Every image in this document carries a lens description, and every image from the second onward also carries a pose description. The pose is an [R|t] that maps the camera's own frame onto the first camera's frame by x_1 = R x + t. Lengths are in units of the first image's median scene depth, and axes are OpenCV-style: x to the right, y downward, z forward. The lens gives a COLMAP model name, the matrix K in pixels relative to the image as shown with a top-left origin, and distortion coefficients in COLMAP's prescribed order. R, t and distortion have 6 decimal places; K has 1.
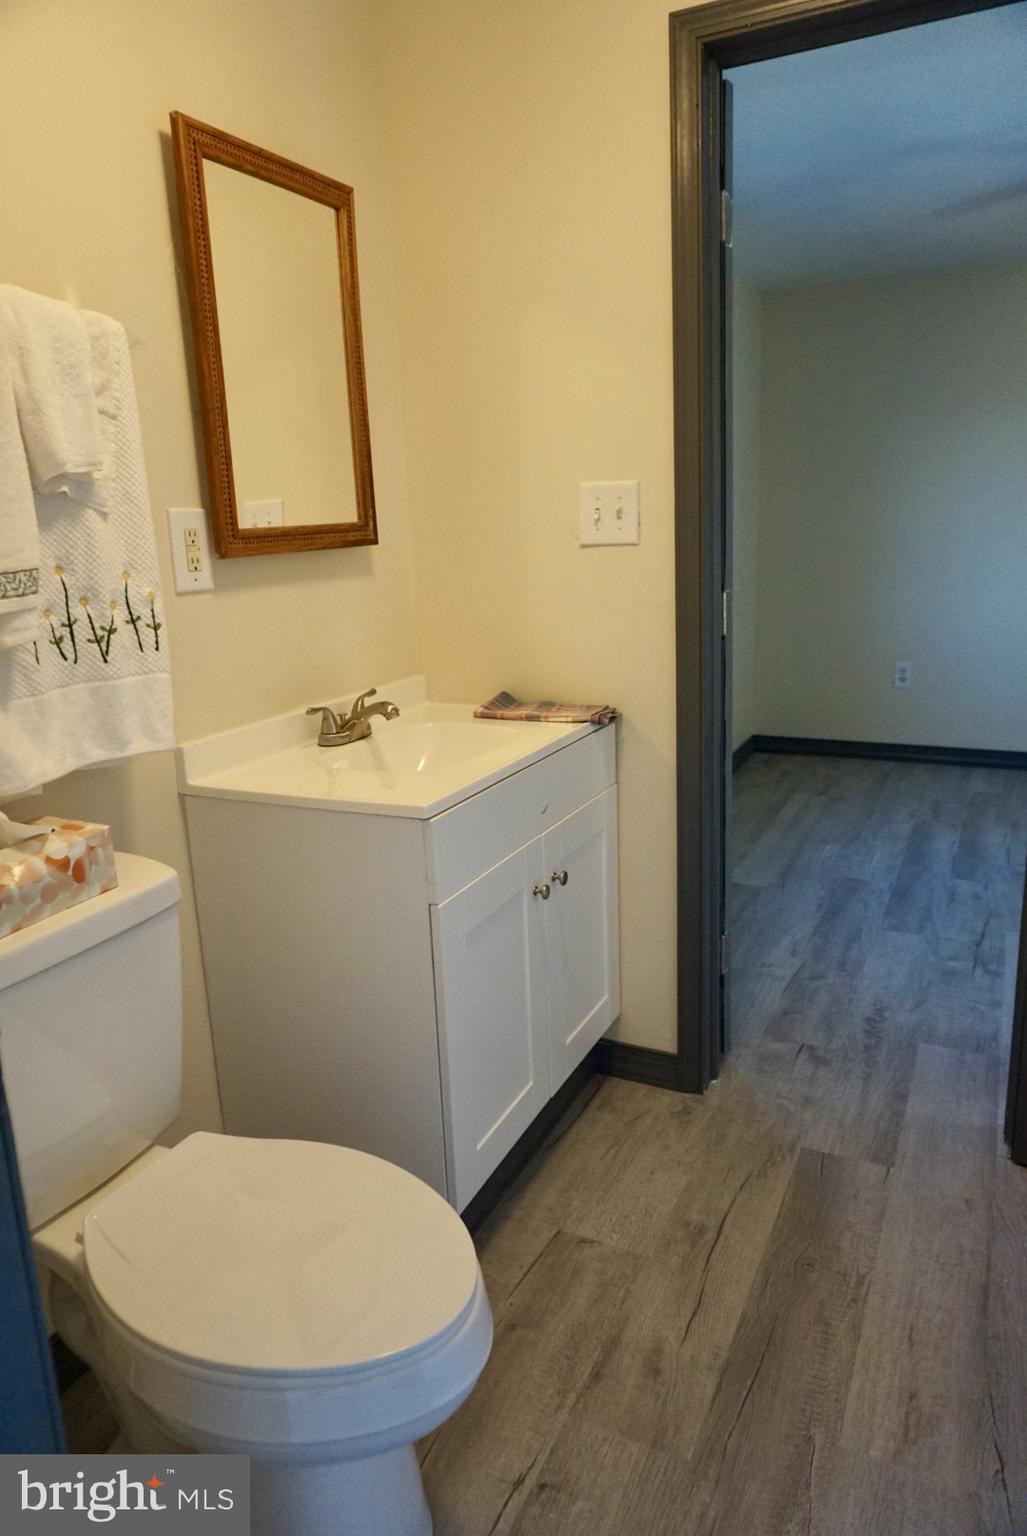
lens RADIAL K [[1029.9, 0, 513.2], [0, 1029.9, 762.7], [0, 0, 1]] dist [-0.030735, 0.013469]
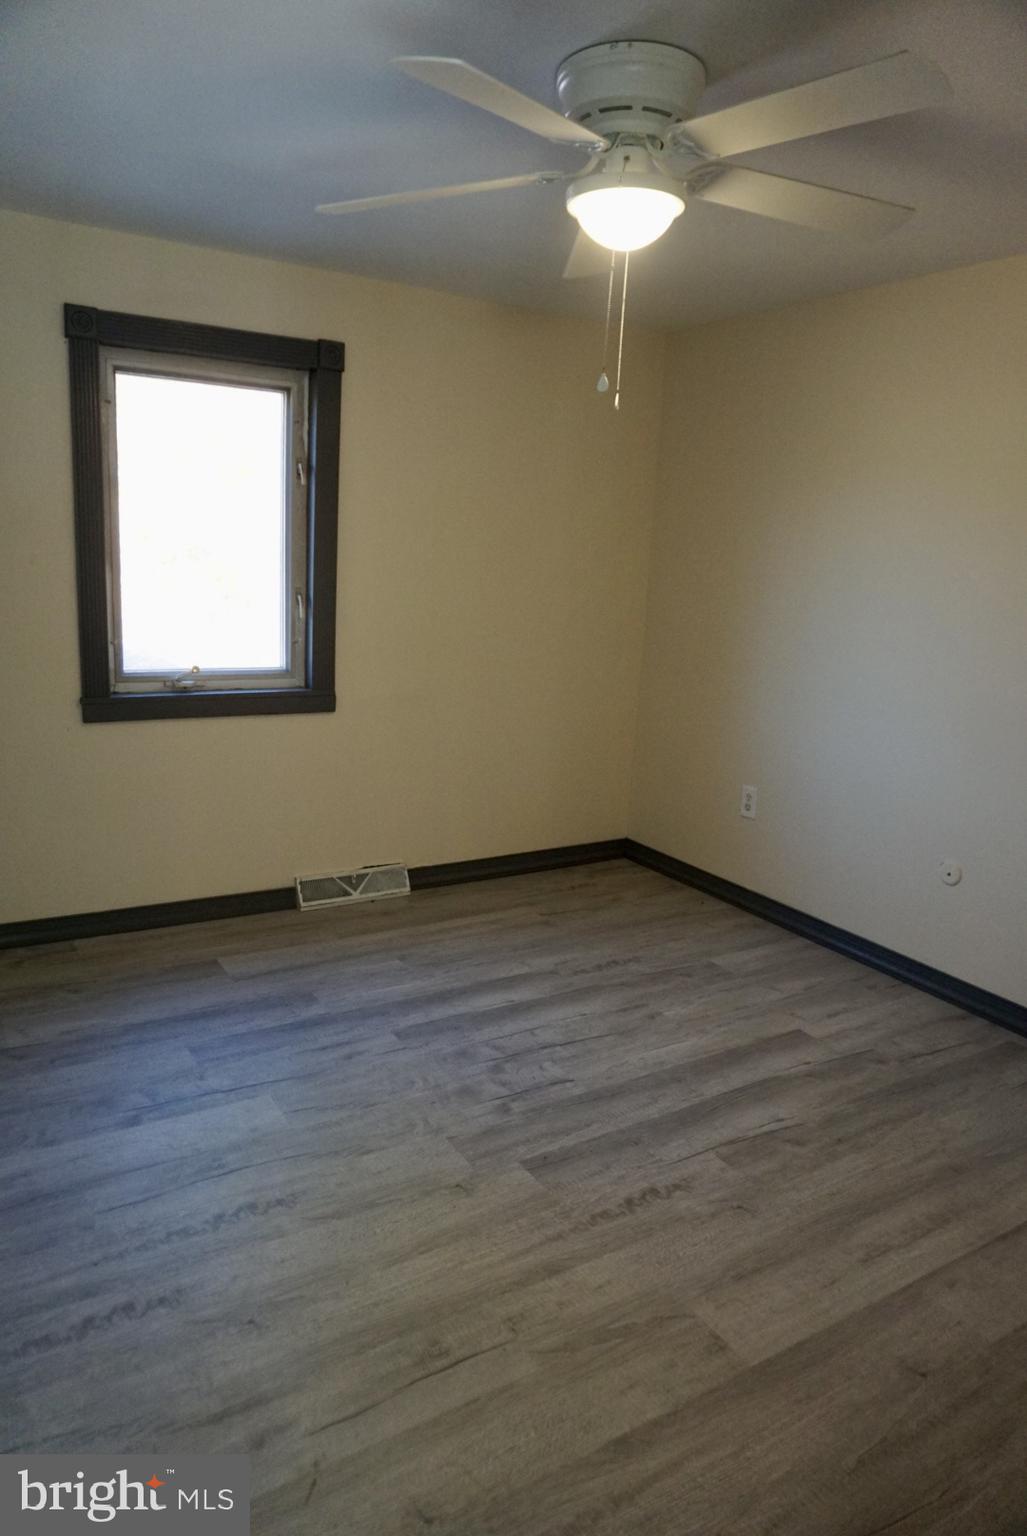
lens RADIAL K [[1029.9, 0, 512.0], [0, 1029.9, 771.8], [0, 0, 1]] dist [-0.030735, 0.013469]
pose [[0.840837, 0.190291, -0.506738, 0.753756], [-0.200091, 0.979128, 0.035669, -0.120772], [0.502949, 0.071402, 0.861362, 0.266585]]
